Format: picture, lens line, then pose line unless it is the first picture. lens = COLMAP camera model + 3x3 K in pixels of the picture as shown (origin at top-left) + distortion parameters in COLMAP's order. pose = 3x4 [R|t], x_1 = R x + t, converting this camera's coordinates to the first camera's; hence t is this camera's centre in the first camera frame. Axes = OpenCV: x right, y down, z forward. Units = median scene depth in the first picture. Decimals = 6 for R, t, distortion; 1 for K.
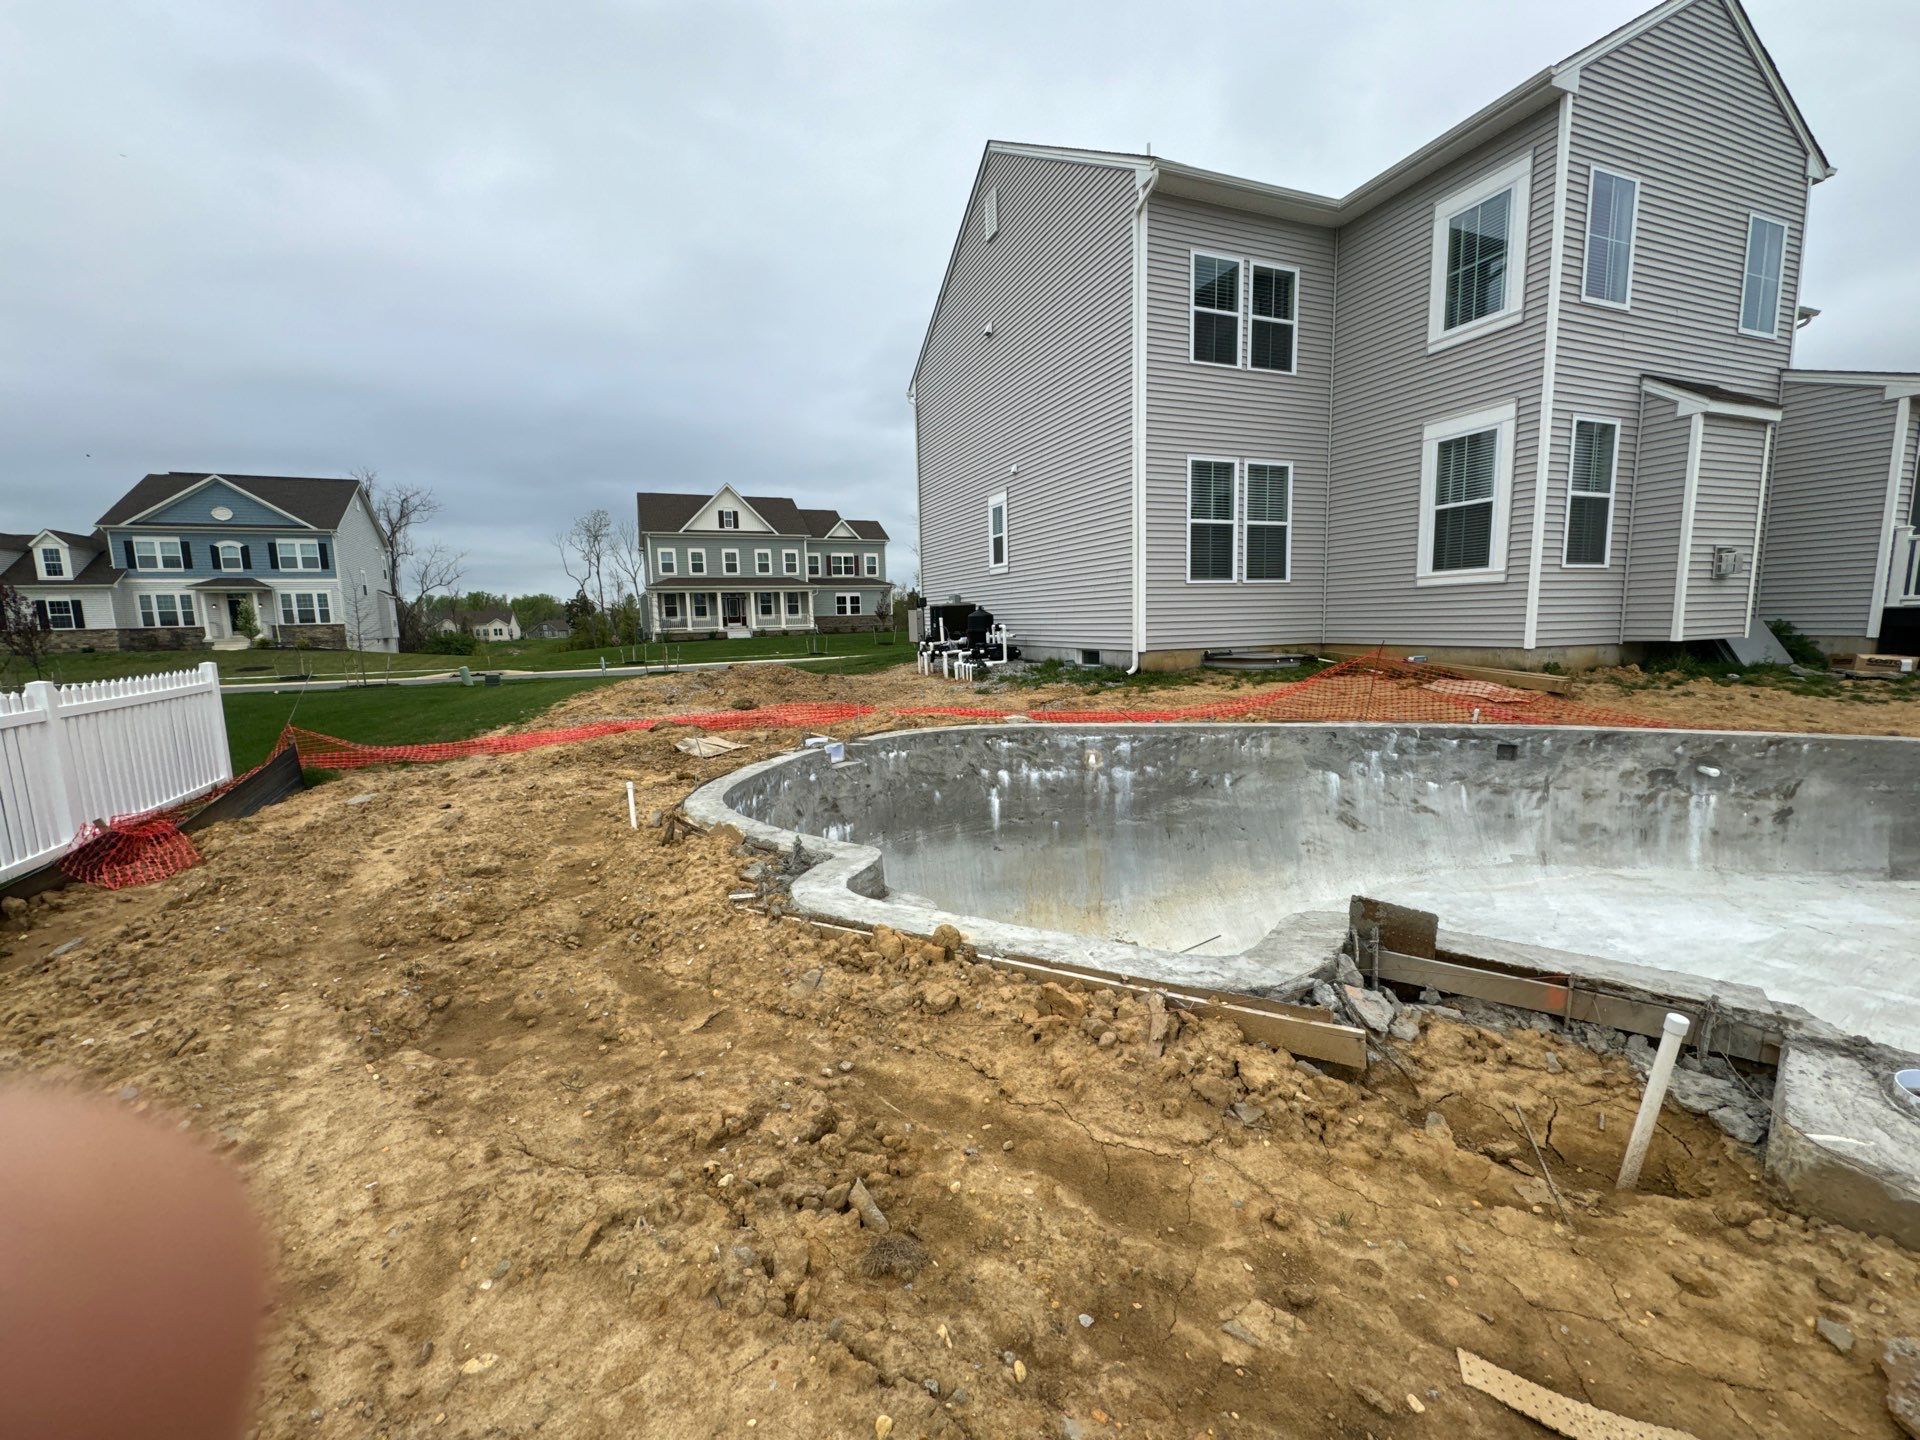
lens RADIAL K [[764.1, 0, 957.4], [0, 764.1, 718.7], [0, 0, 1]] dist [-0.002275, 0.000577]
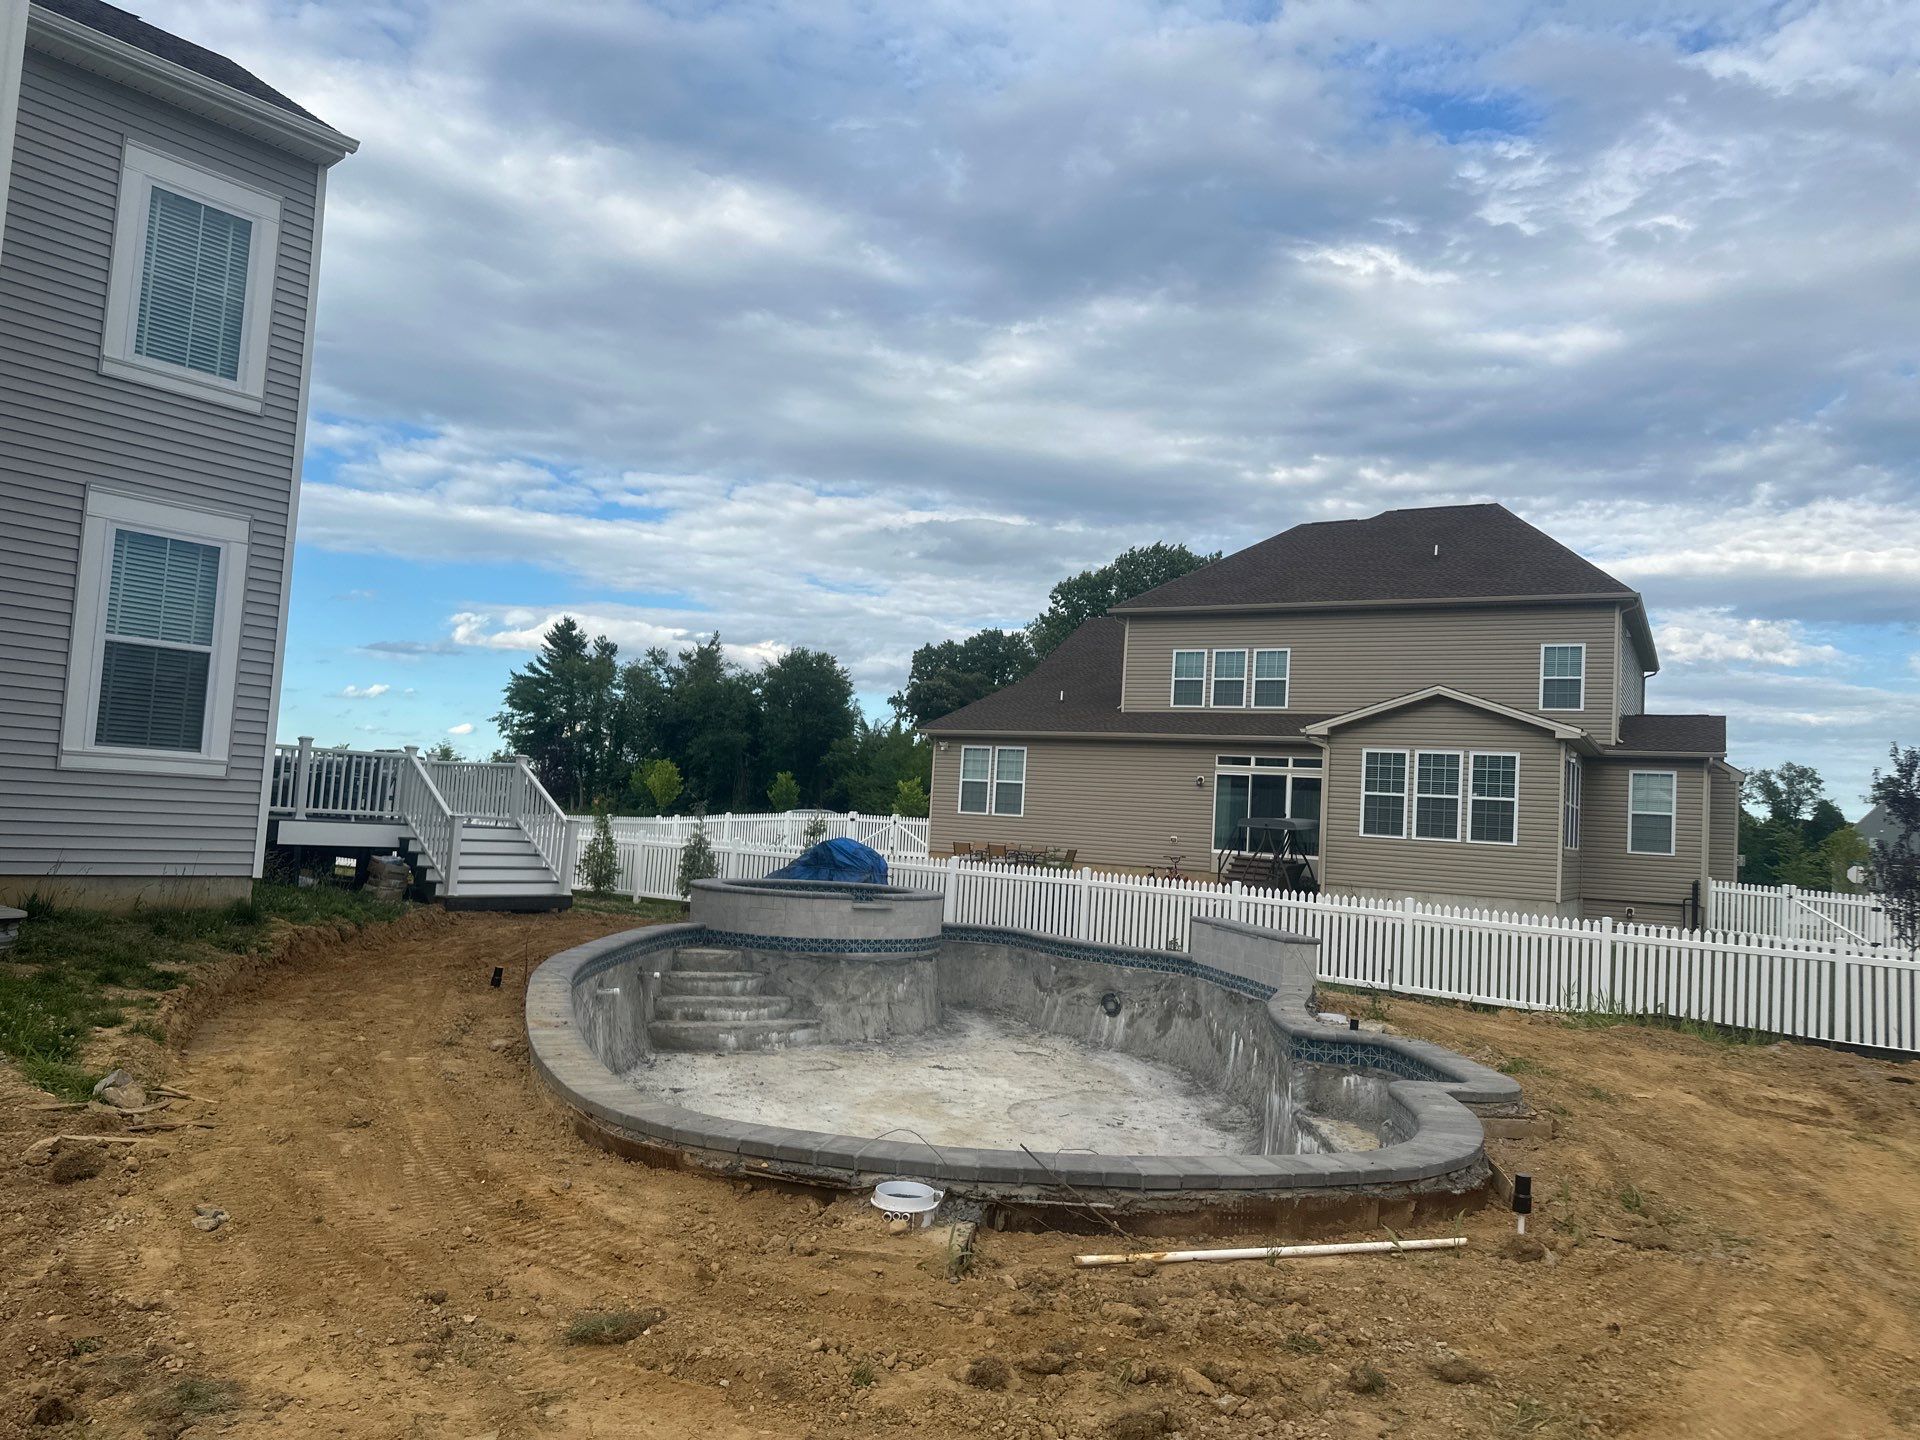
lens RADIAL K [[1373.4, 0, 960.0], [0, 1373.4, 720.0], [0, 0, 1]] dist [0.143737, -0.242422]
pose [[-0.494235, 0.056138, 0.867514, -0.632735], [0.063548, 0.997576, -0.028351, -0.146282], [-0.867003, 0.041117, -0.496604, 0.996378]]
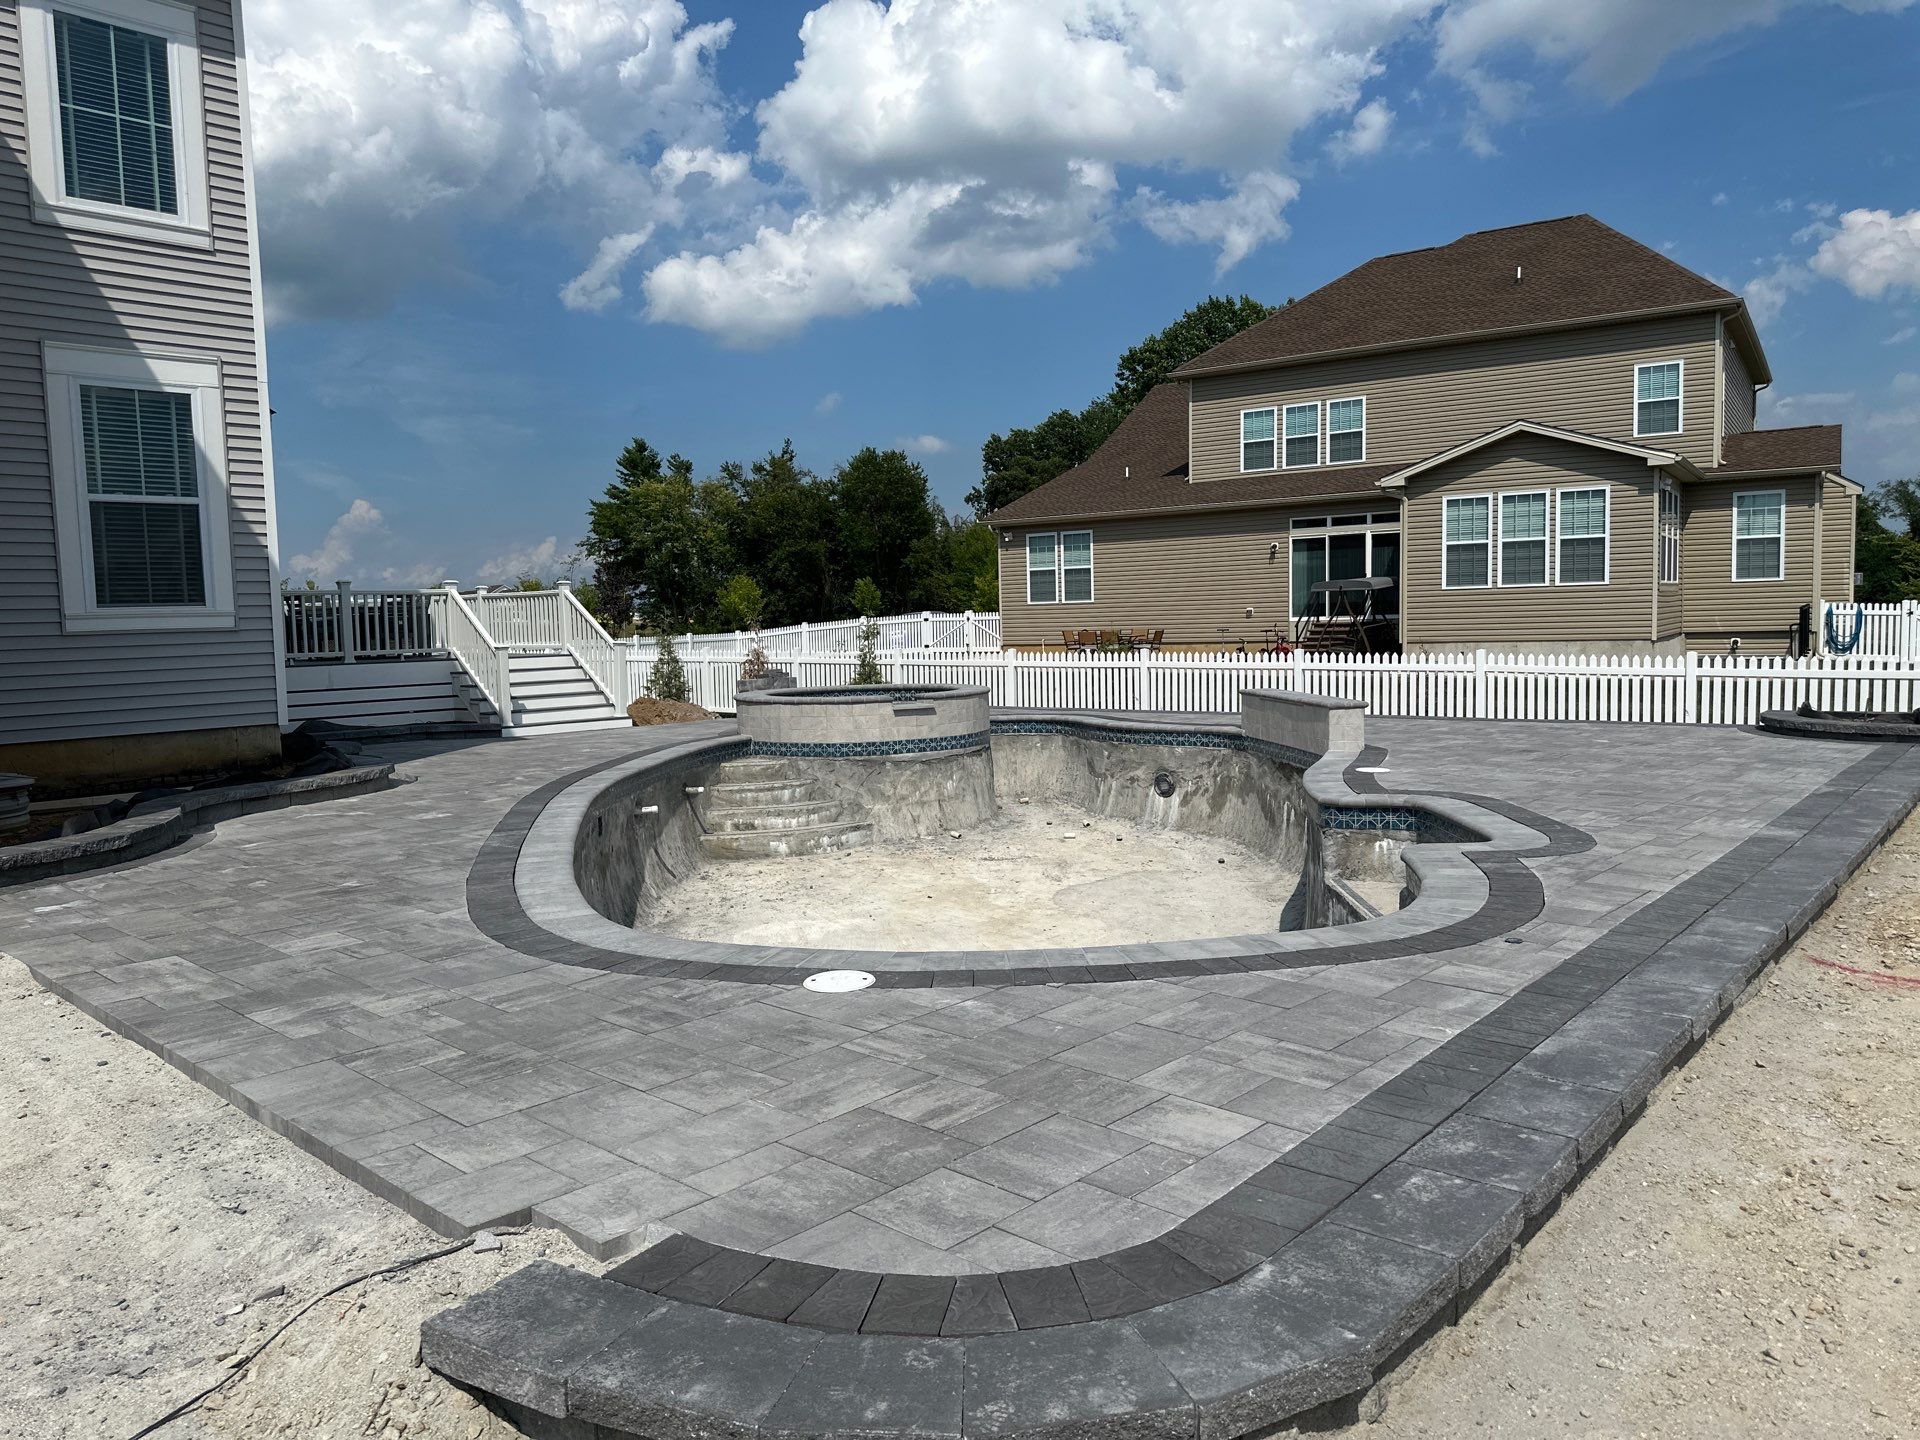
lens RADIAL K [[1373.9, 0, 953.4], [0, 1373.9, 729.1], [0, 0, 1]] dist [0.121027, -0.178899]
pose [[-0.426892, -0.042745, 0.903292, -0.623377], [0.151139, 0.981460, 0.117871, -0.135448], [-0.891583, 0.186840, -0.412517, 0.913965]]
